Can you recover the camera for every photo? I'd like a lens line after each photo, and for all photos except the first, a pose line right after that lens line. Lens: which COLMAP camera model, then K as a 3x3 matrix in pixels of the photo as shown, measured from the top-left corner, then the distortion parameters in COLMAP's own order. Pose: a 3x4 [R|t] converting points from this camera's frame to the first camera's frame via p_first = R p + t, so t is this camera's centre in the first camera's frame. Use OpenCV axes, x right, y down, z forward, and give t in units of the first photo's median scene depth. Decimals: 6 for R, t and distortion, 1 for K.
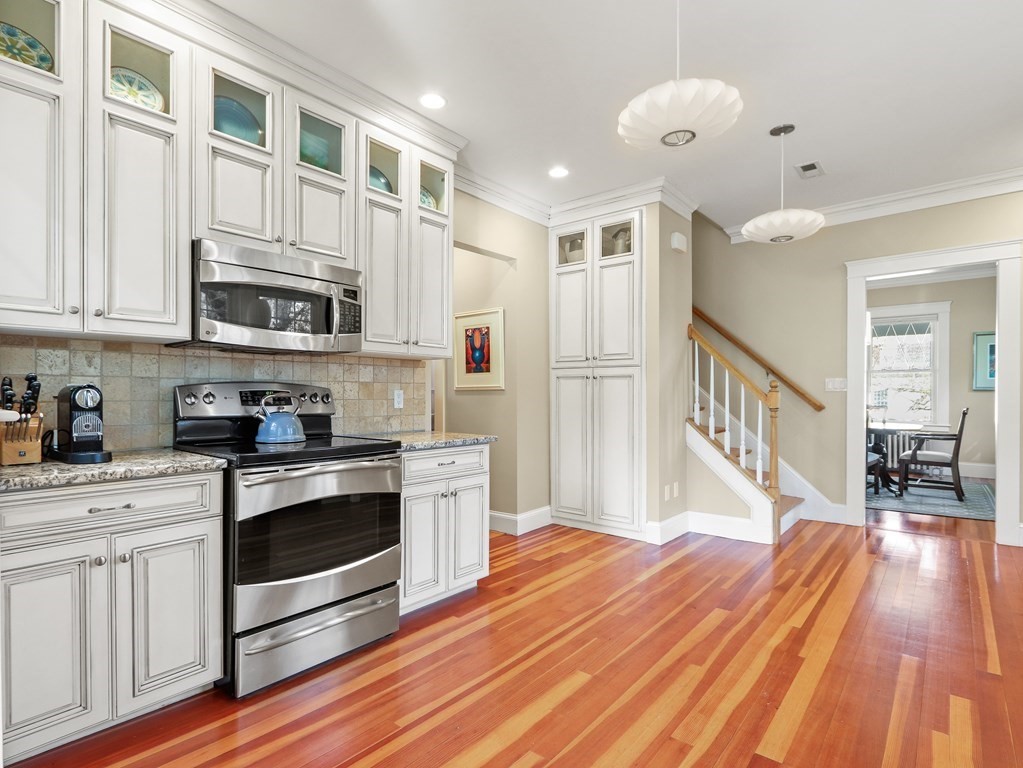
lens RADIAL K [[535.3, 0, 502.5], [0, 535.3, 389.5], [0, 0, 1]] dist [0.000114, 0.000853]
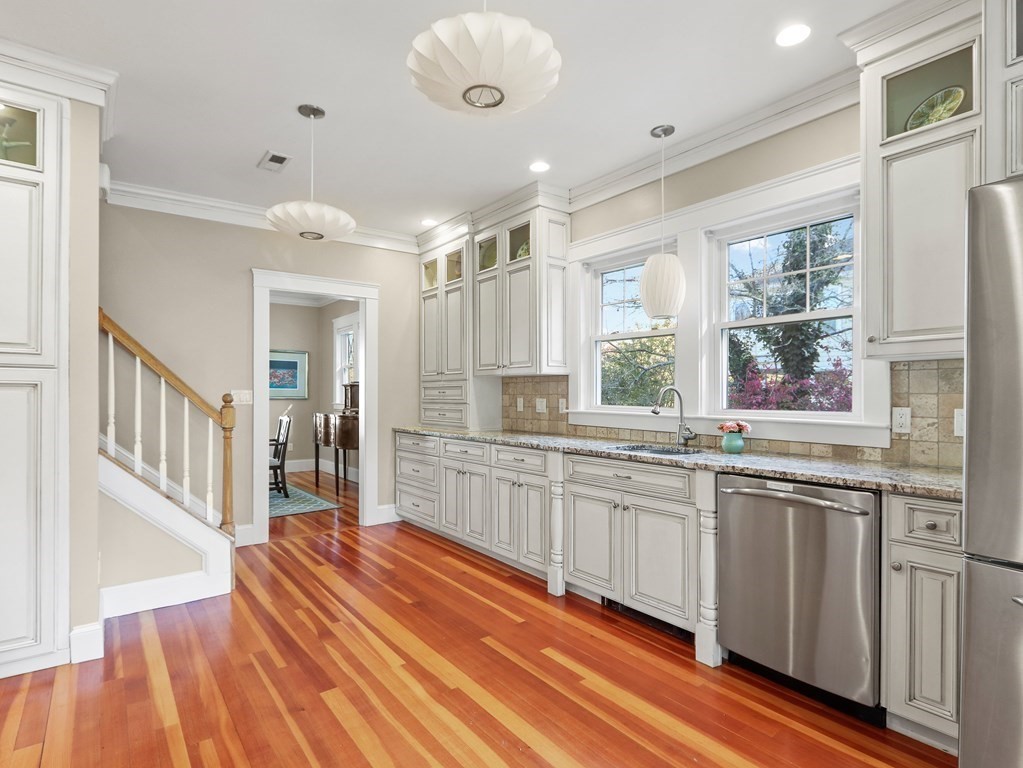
lens RADIAL K [[535.3, 0, 505.6], [0, 535.3, 388.3], [0, 0, 1]] dist [0.000114, 0.000853]
pose [[0.228195, 0.015635, 0.973490, -0.253349], [-0.001322, 0.999875, -0.015749, -0.014897], [-0.973615, 0.002307, 0.228187, 0.489031]]
